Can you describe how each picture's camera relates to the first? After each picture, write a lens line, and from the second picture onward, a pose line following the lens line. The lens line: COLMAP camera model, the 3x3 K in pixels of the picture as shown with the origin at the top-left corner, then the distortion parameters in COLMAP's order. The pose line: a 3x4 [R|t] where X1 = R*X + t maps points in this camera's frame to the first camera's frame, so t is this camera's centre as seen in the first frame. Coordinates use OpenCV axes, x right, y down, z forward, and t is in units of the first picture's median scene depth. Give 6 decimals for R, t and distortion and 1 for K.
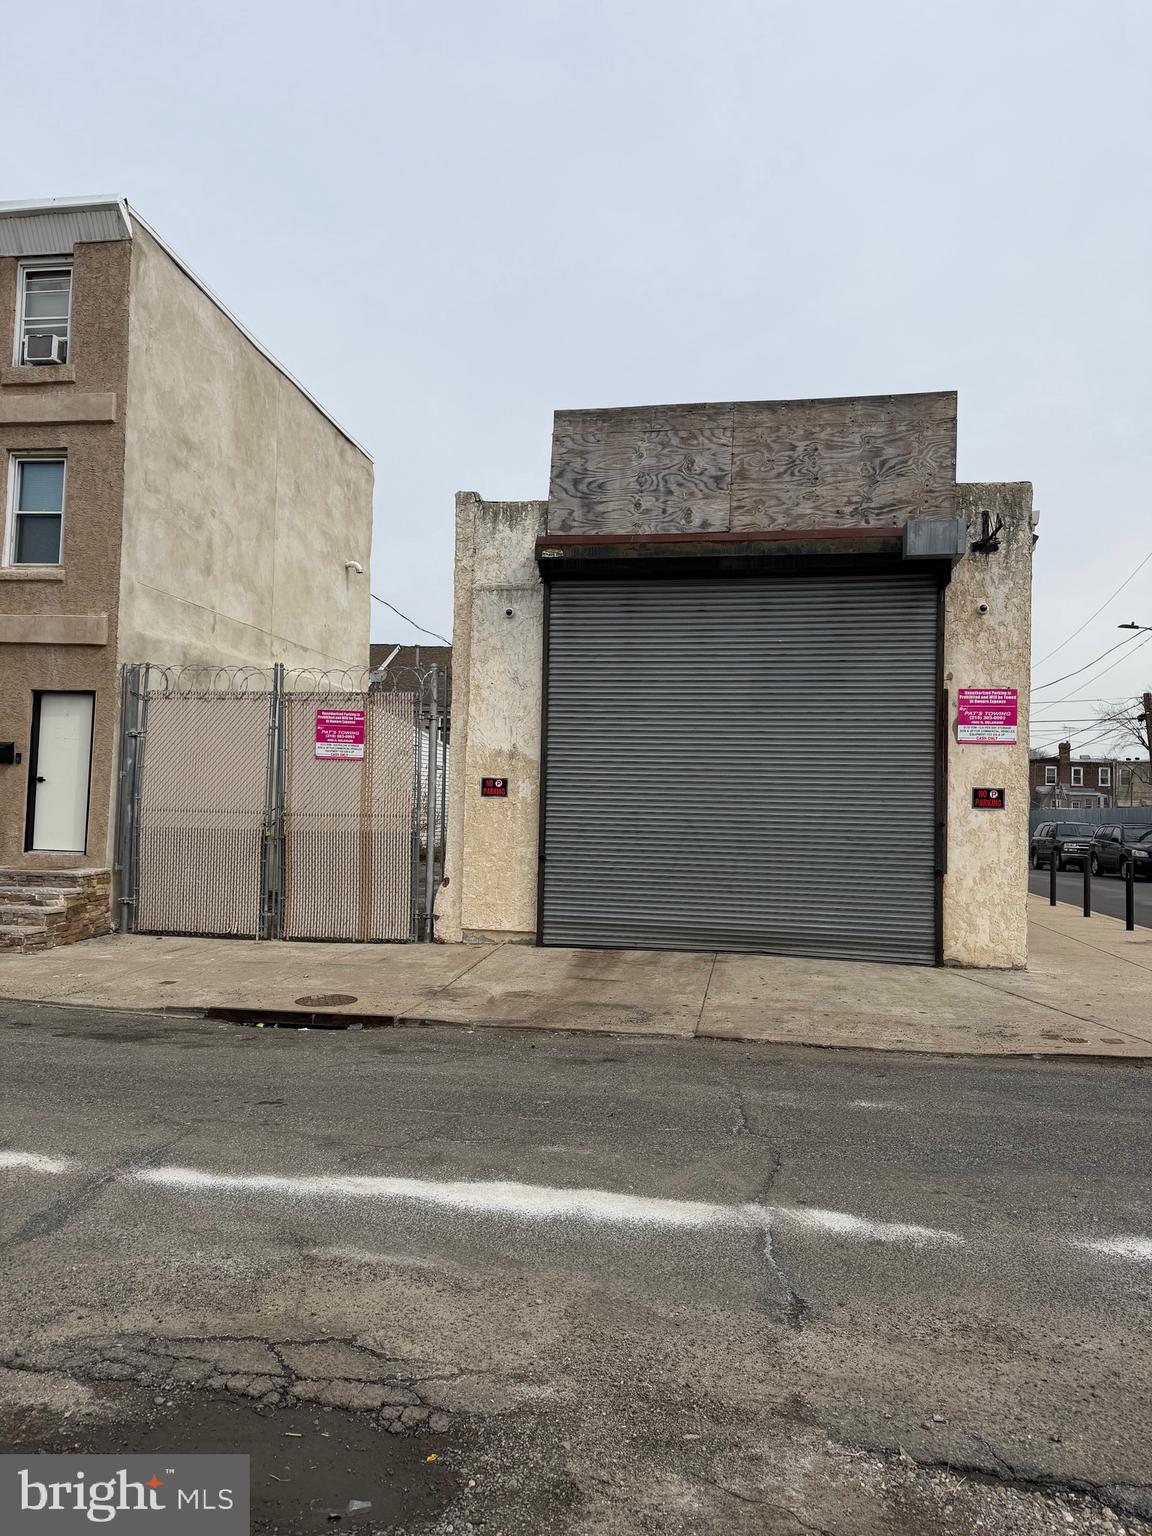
lens RADIAL K [[1097.5, 0, 576.0], [0, 1097.5, 768.0], [0, 0, 1]] dist [0.206089, -0.429180]
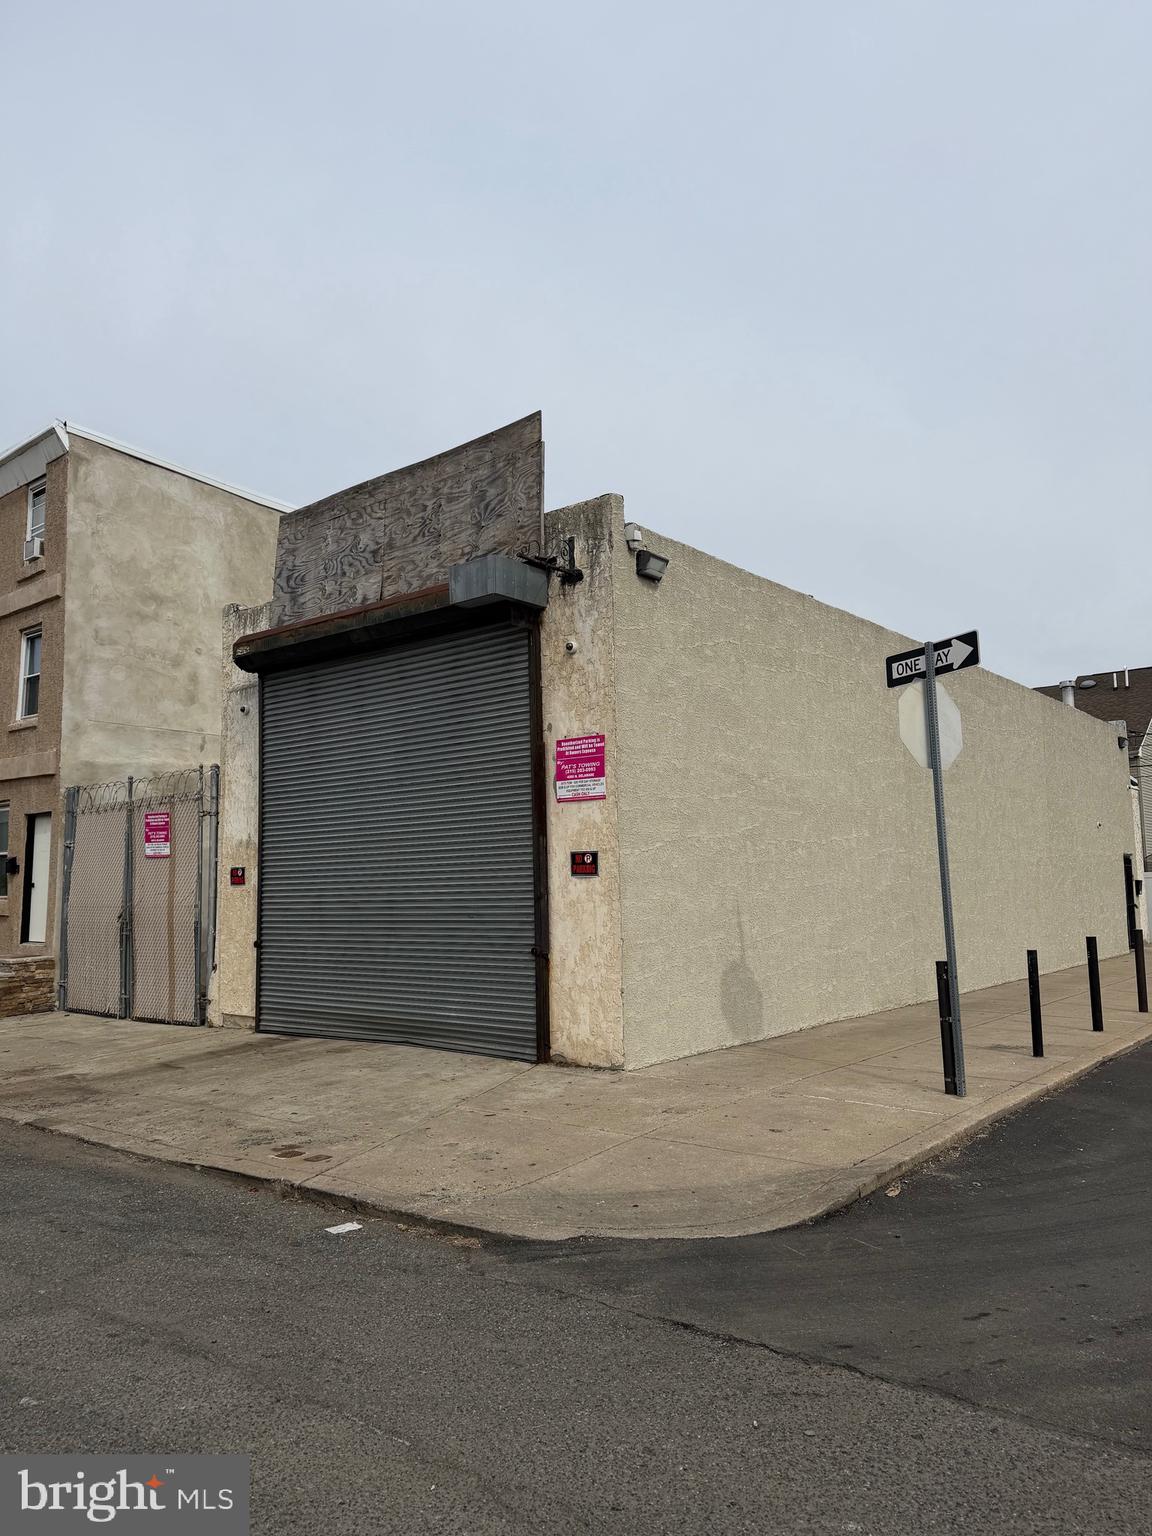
lens RADIAL K [[1097.5, 0, 576.0], [0, 1097.5, 768.0], [0, 0, 1]] dist [0.206089, -0.429180]
pose [[0.854339, -0.093032, -0.511322, 0.768841], [0.055097, 0.994517, -0.088888, 0.027669], [0.516788, 0.047769, 0.854780, 0.259774]]
